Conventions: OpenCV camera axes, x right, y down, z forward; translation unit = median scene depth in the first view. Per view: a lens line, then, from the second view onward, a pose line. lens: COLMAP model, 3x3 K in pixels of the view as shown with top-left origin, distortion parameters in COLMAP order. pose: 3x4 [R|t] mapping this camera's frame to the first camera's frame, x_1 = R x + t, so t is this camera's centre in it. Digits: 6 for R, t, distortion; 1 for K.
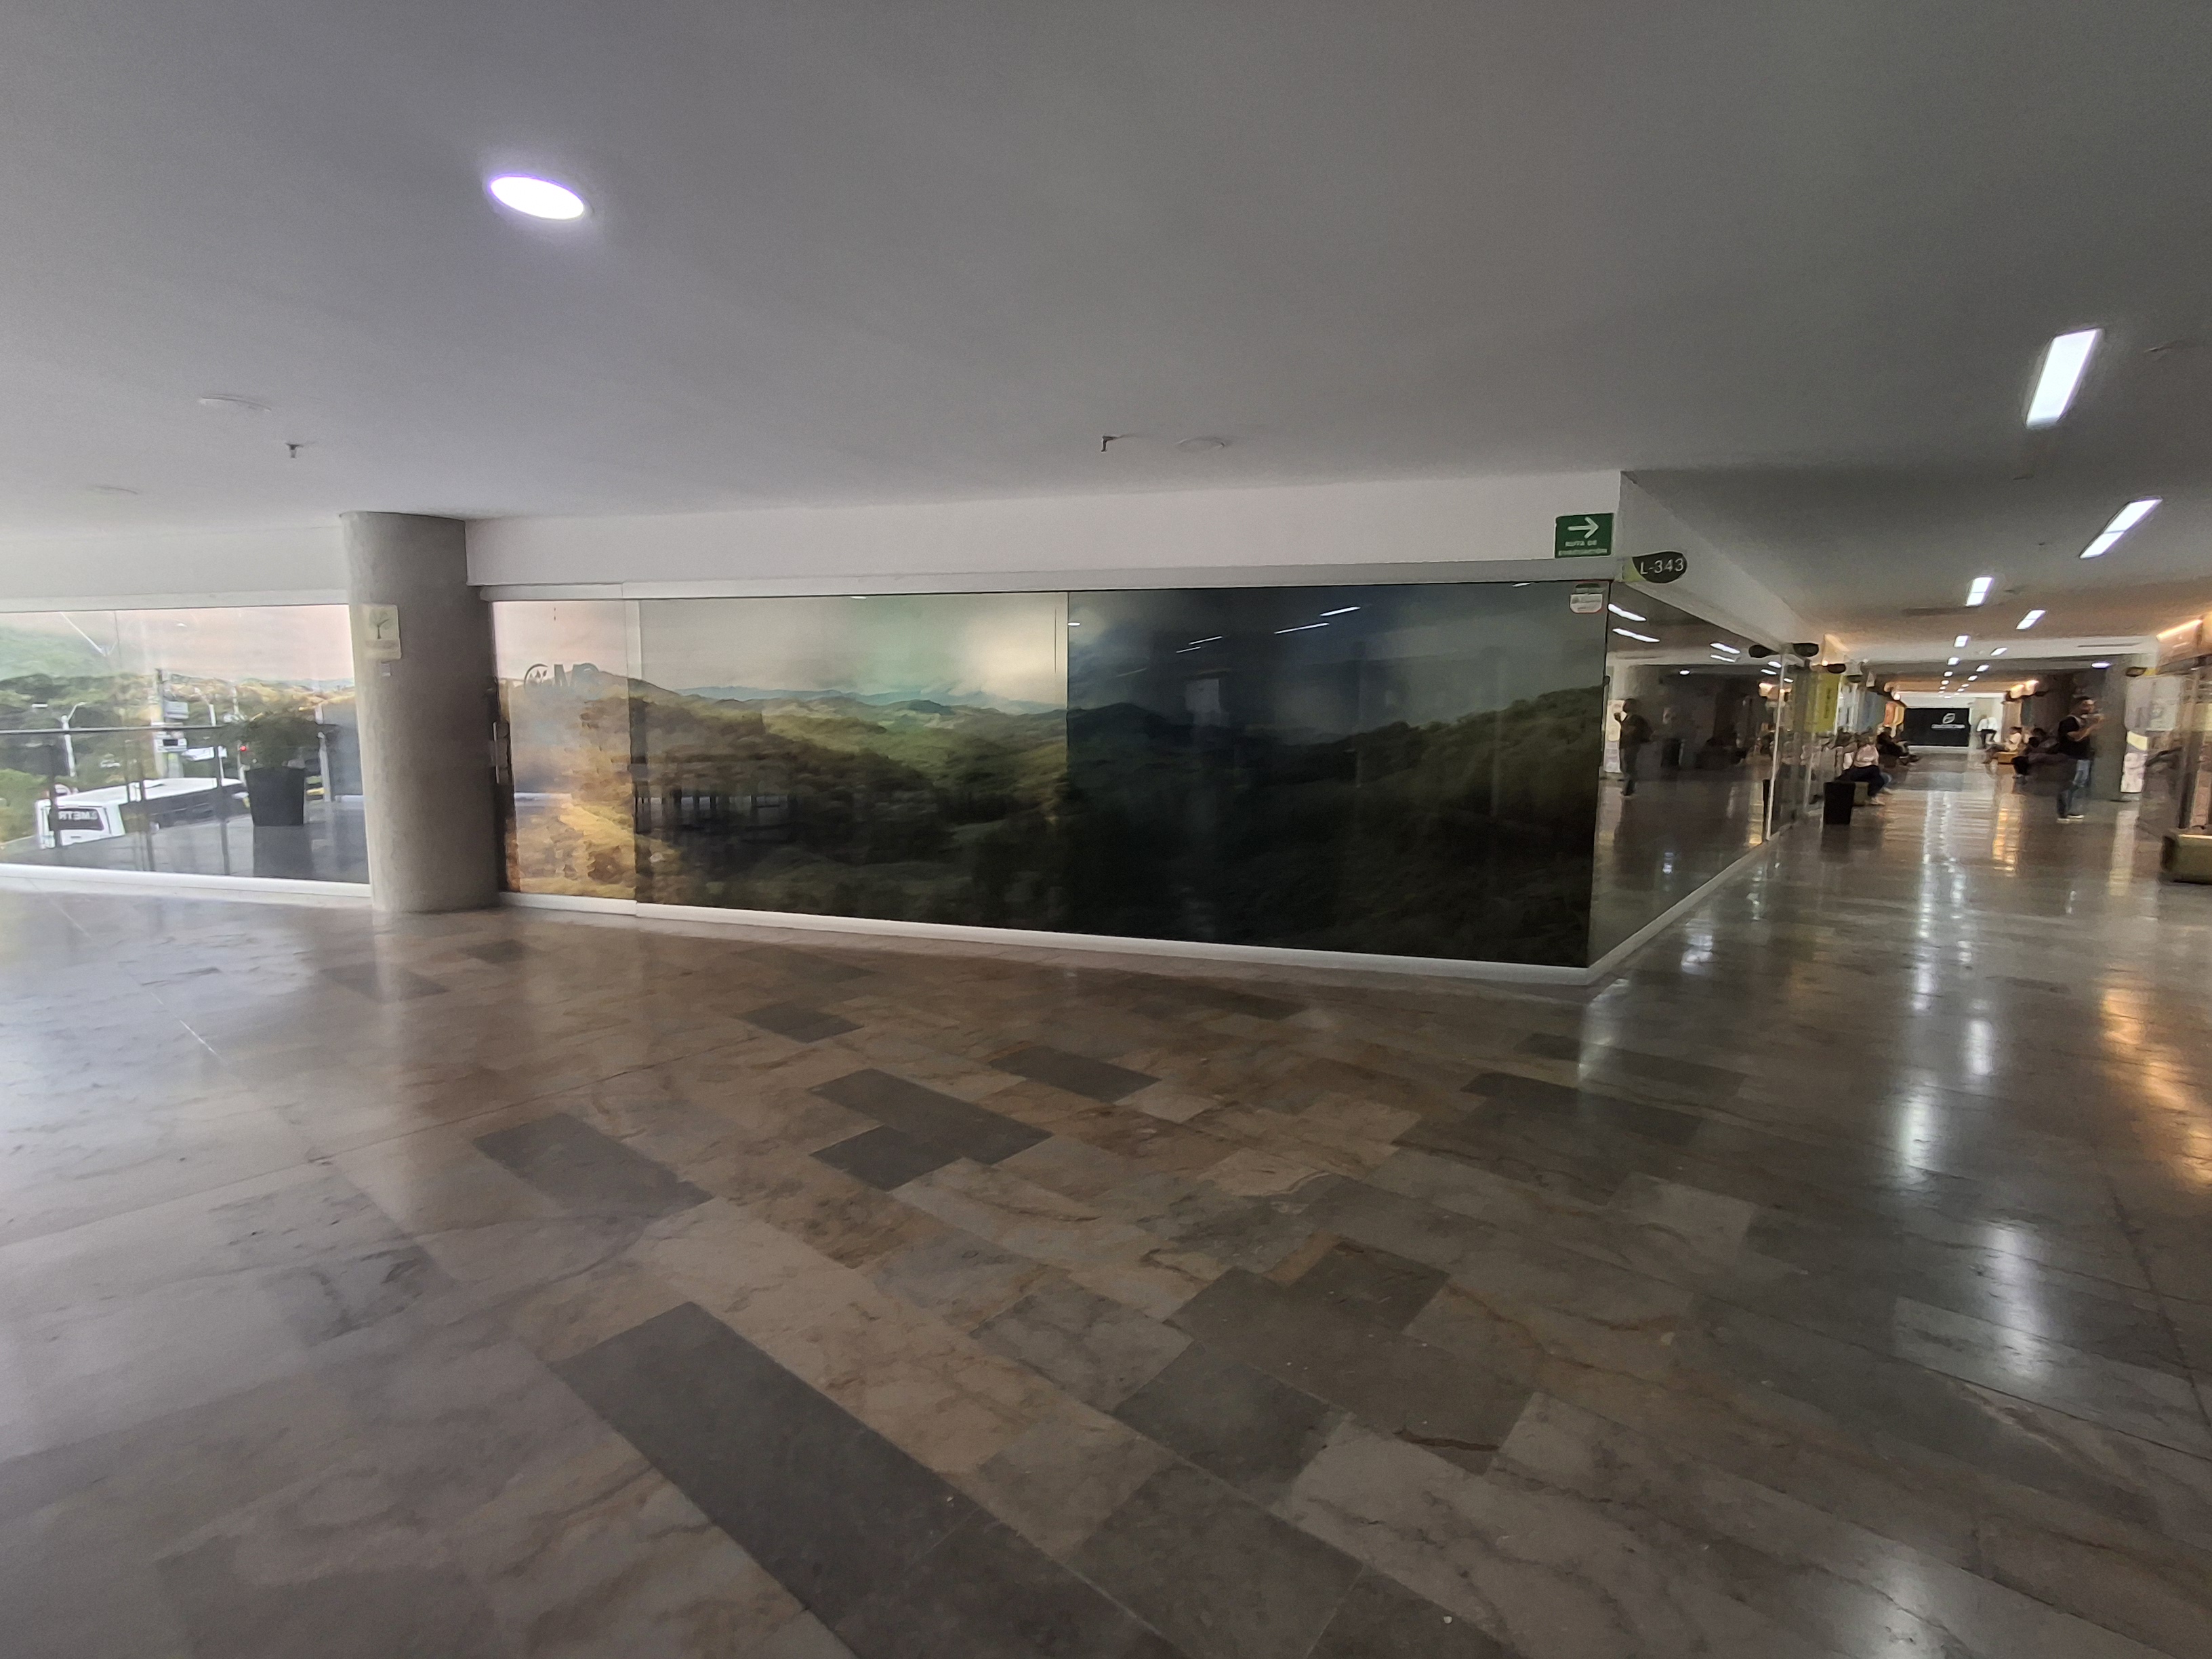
lens RADIAL K [[1022.6, 0, 1114.4], [0, 1022.6, 822.8], [0, 0, 1]] dist [0.004962, 0.006844]
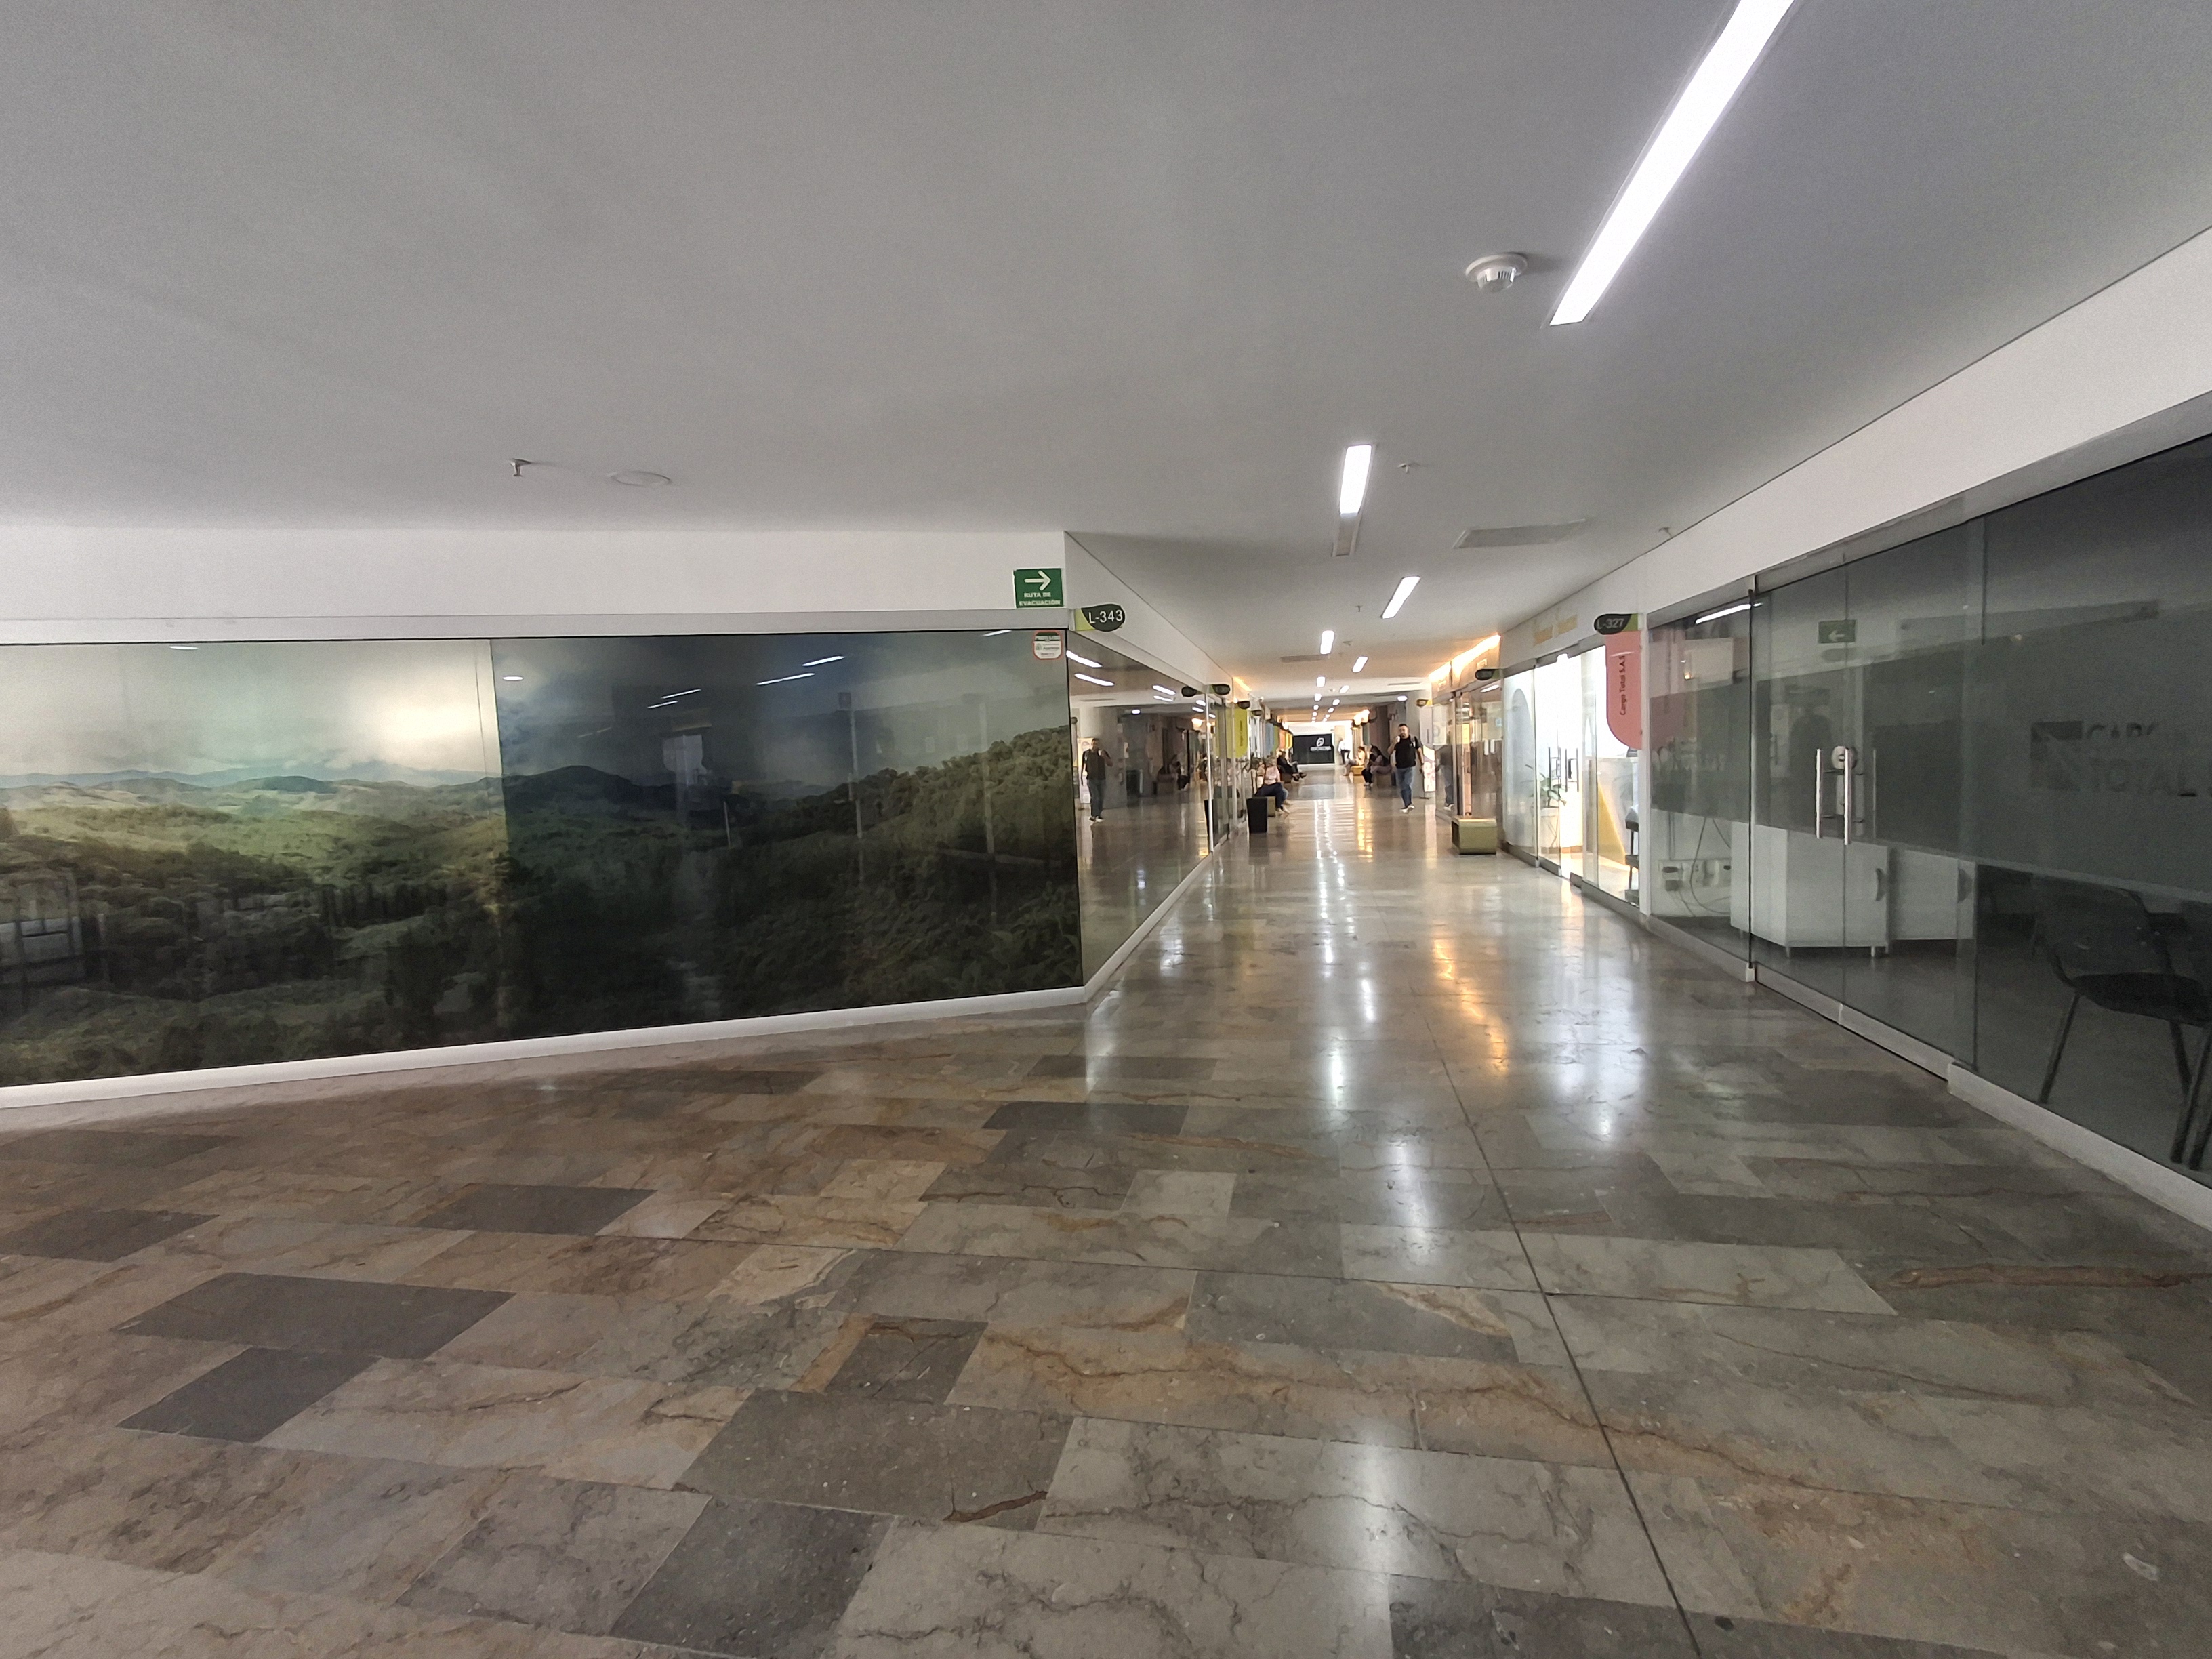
lens RADIAL K [[1022.6, 0, 1109.8], [0, 1022.6, 826.7], [0, 0, 1]] dist [0.004962, 0.006844]
pose [[0.886645, -0.083005, 0.454940, 0.011857], [0.103061, 0.994486, -0.019413, -0.001136], [-0.450820, 0.064099, 0.890311, 0.019732]]
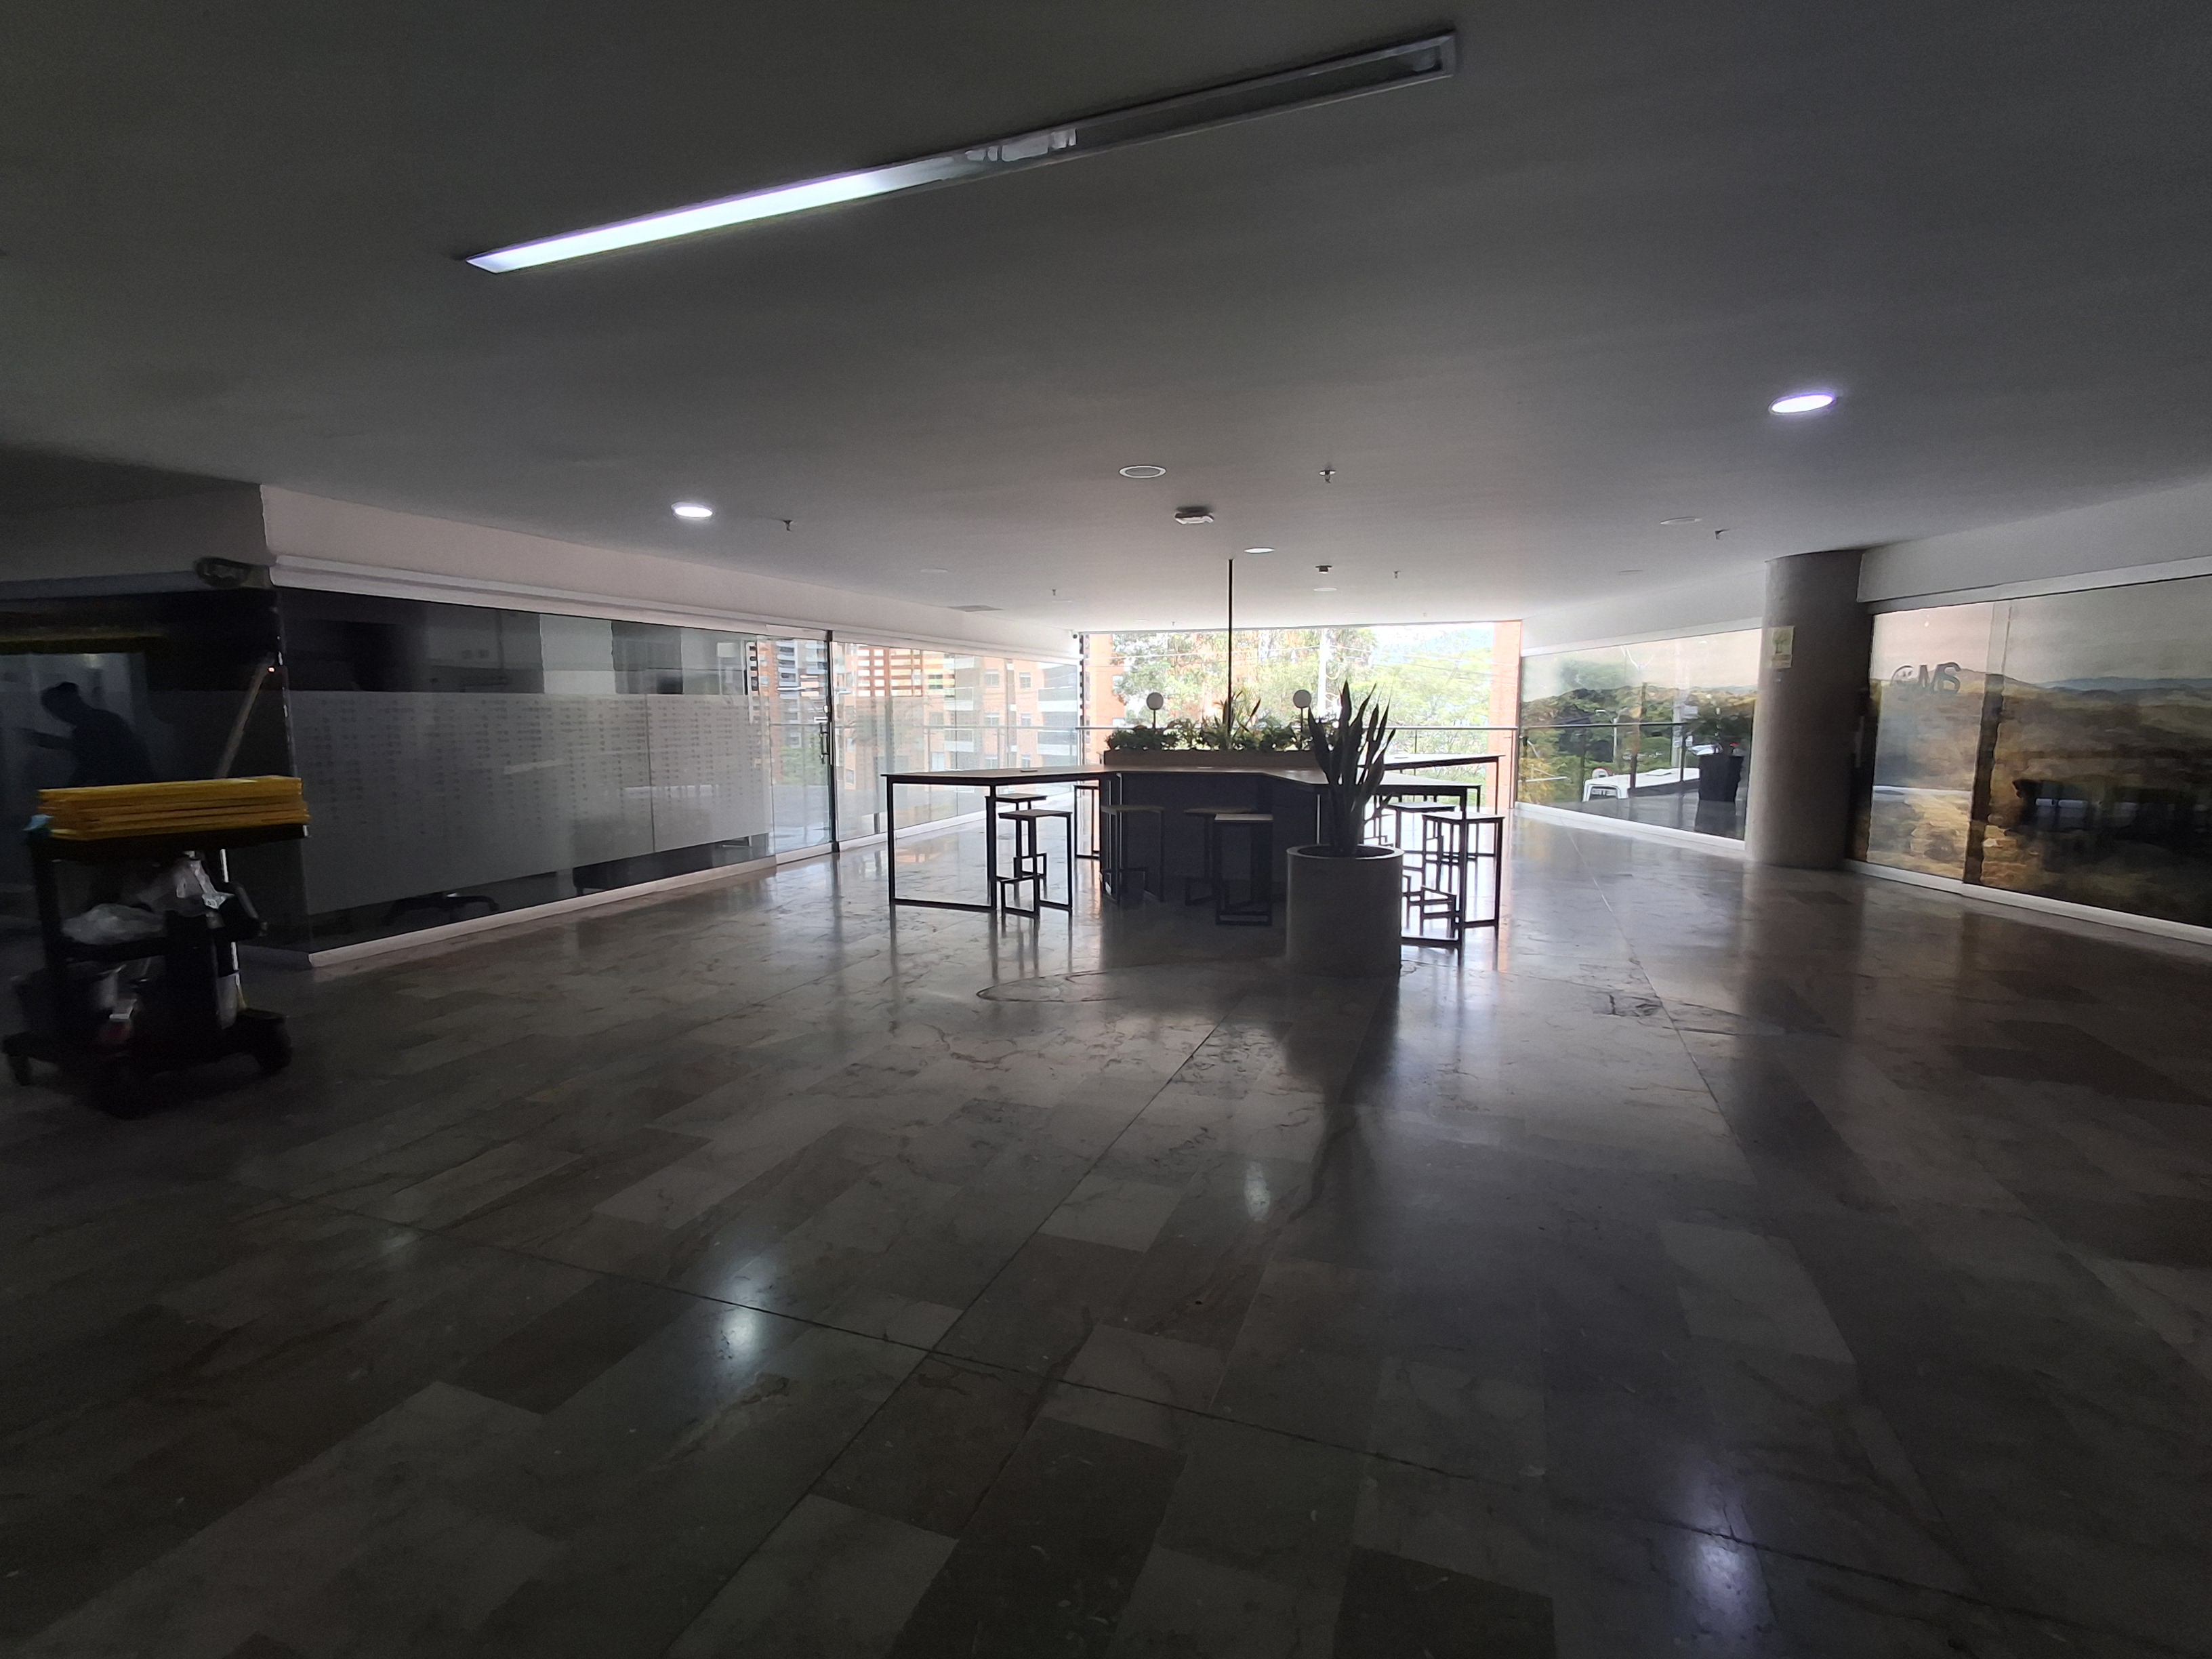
lens RADIAL K [[1022.6, 0, 1103.8], [0, 1022.6, 831.6], [0, 0, 1]] dist [0.004962, 0.006844]
pose [[0.307756, 0.098139, -0.946391, 0.413152], [-0.090134, 0.993200, 0.073683, 0.039544], [0.947187, 0.062625, 0.314509, -0.303862]]
